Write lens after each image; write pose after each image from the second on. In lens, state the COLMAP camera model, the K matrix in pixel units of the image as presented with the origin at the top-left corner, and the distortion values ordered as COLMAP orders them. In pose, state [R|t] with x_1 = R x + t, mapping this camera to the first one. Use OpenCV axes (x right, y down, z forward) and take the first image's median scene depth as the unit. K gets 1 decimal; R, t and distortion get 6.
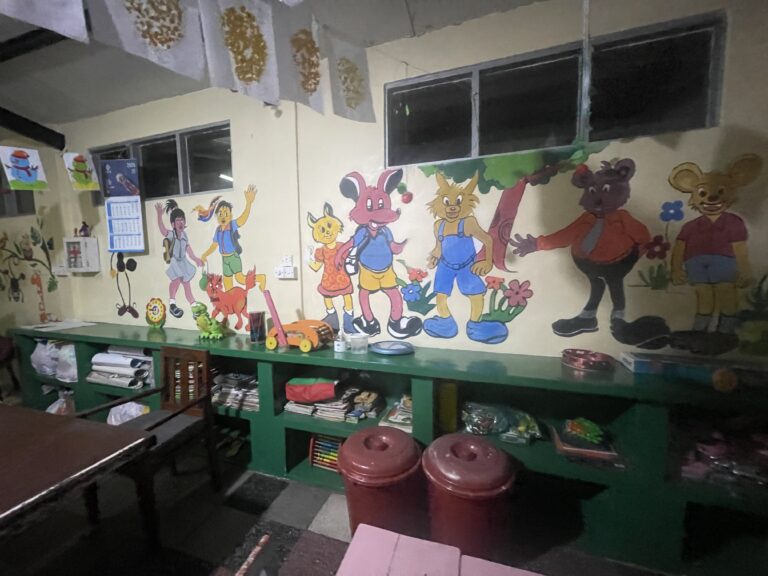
lens RADIAL K [[310.4, 0, 384.0], [0, 310.4, 288.0], [0, 0, 1]] dist [-0.001145, -0.000220]
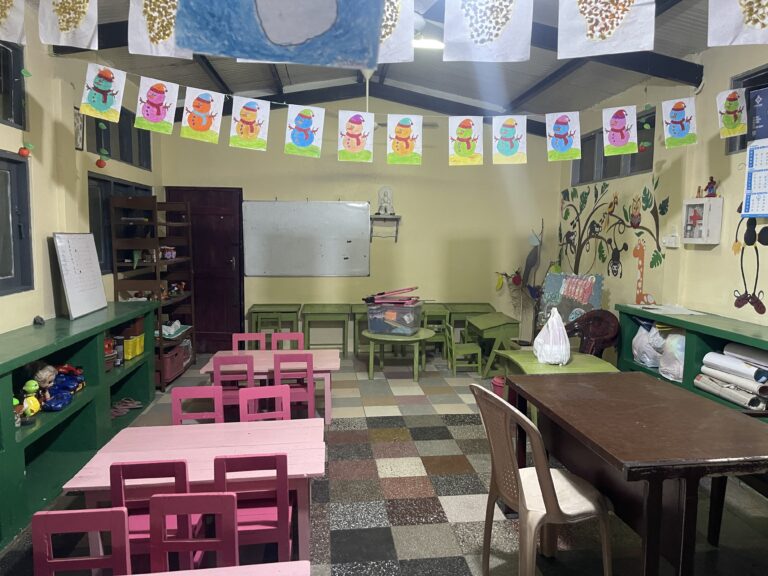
lens RADIAL K [[583.0, 0, 384.0], [0, 583.0, 288.0], [0, 0, 1]] dist [-0.000158, -0.002865]
pose [[0.397430, 0.101103, -0.912046, 0.035349], [-0.093344, 0.993210, 0.069426, 0.029582], [0.912873, 0.057542, 0.404169, -0.281074]]
